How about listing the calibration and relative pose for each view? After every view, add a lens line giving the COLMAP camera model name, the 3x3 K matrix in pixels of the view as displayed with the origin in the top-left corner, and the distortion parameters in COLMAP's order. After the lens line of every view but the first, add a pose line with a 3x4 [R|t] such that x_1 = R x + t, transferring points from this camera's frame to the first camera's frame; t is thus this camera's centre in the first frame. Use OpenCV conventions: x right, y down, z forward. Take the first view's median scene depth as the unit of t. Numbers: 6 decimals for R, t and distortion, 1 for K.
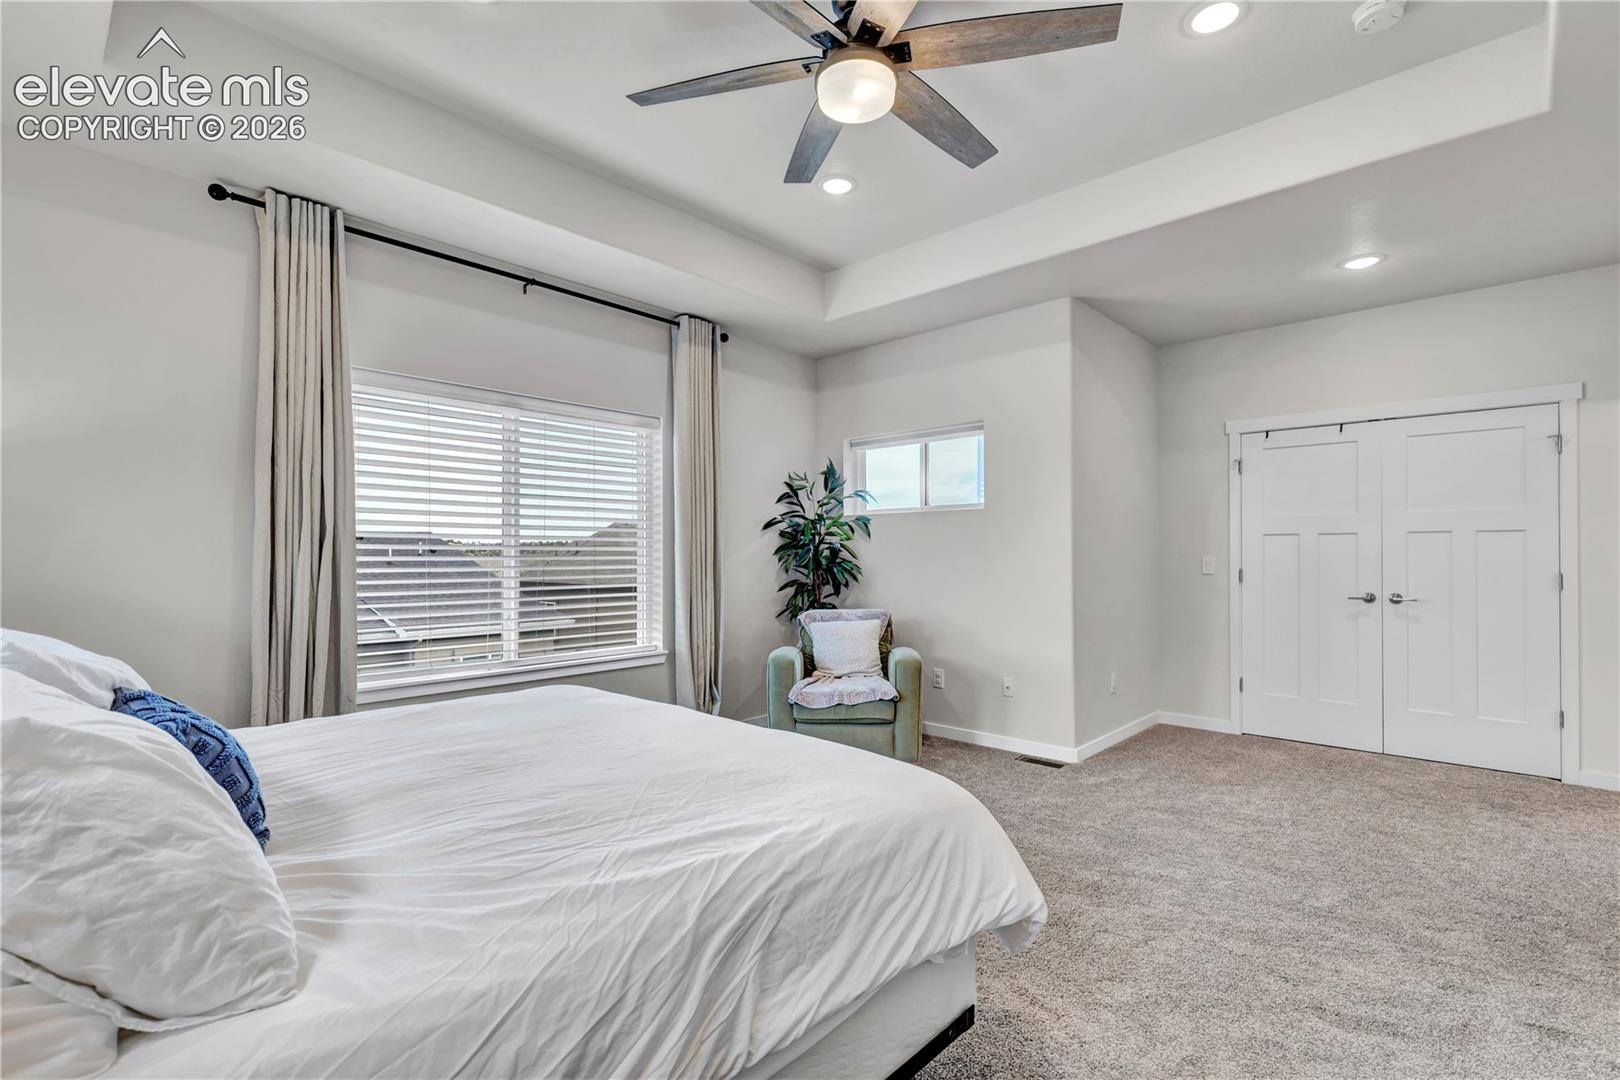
lens RADIAL K [[746.7, 0, 807.9], [0, 746.7, 547.7], [0, 0, 1]] dist [0.001656, -0.001185]
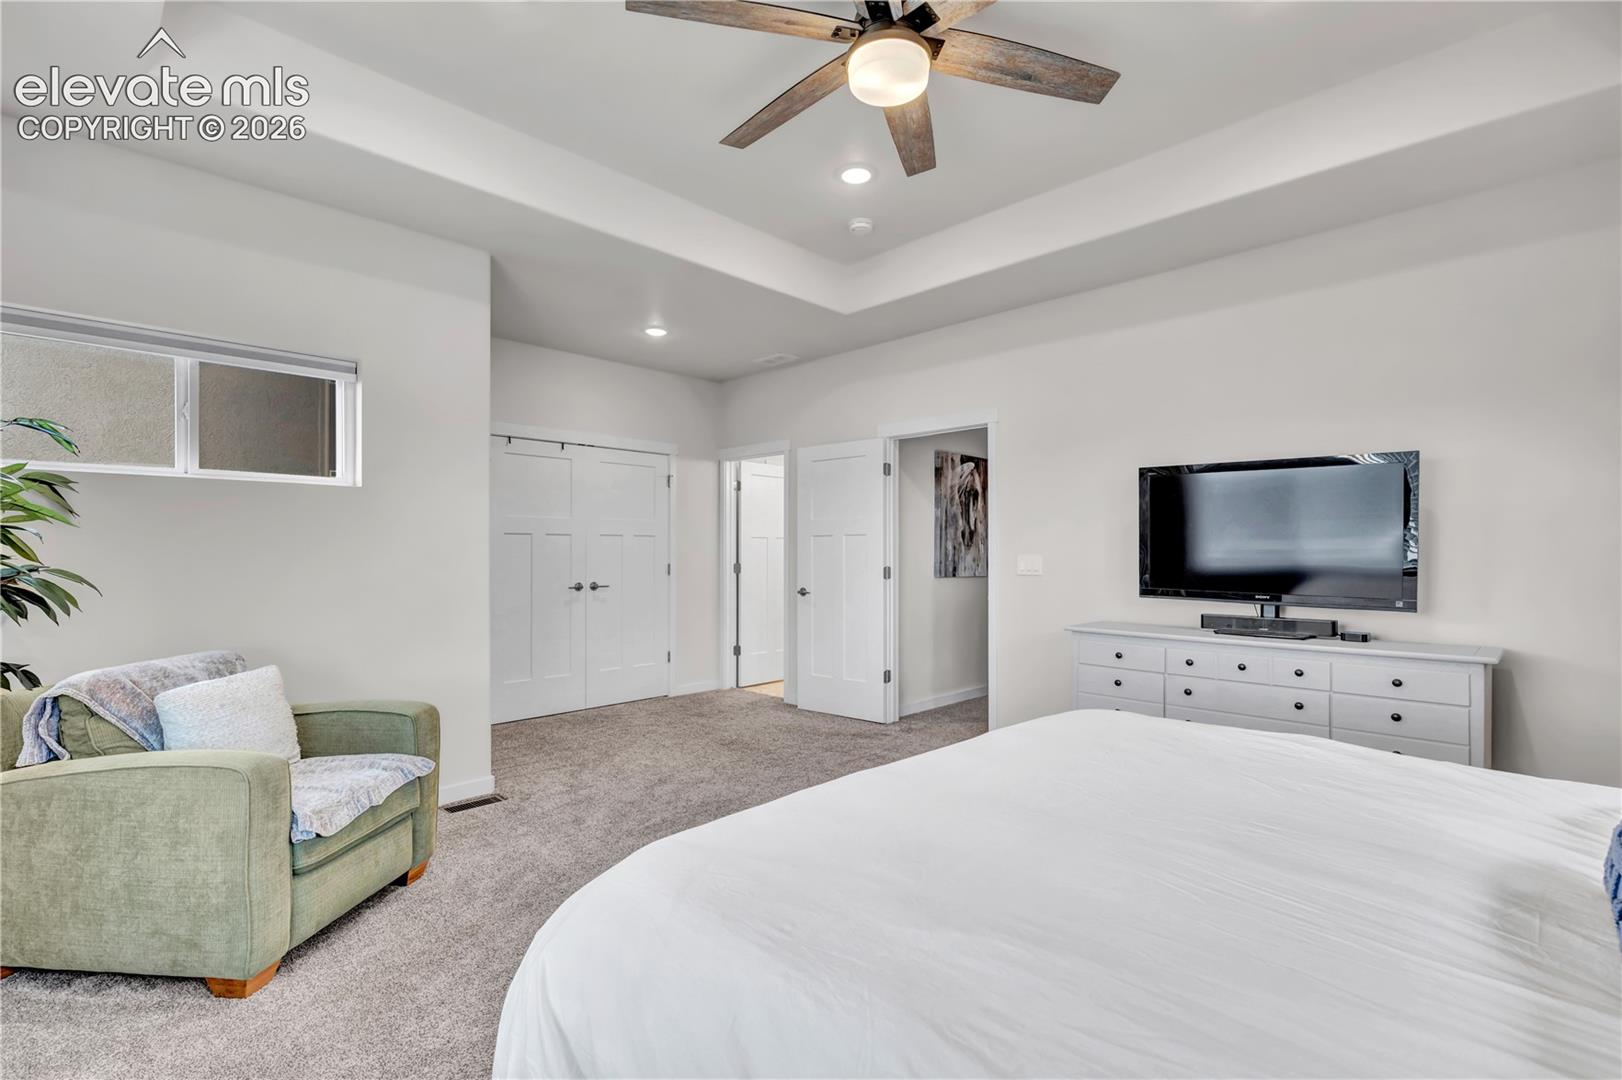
lens RADIAL K [[747.6, 0, 808.9], [0, 747.6, 547.7], [0, 0, 1]] dist [0.001656, -0.001185]
pose [[0.025915, -0.001524, 0.999663, -0.561375], [-0.011036, 0.999937, 0.001810, -0.005737], [-0.999603, -0.011079, 0.025896, 0.661182]]
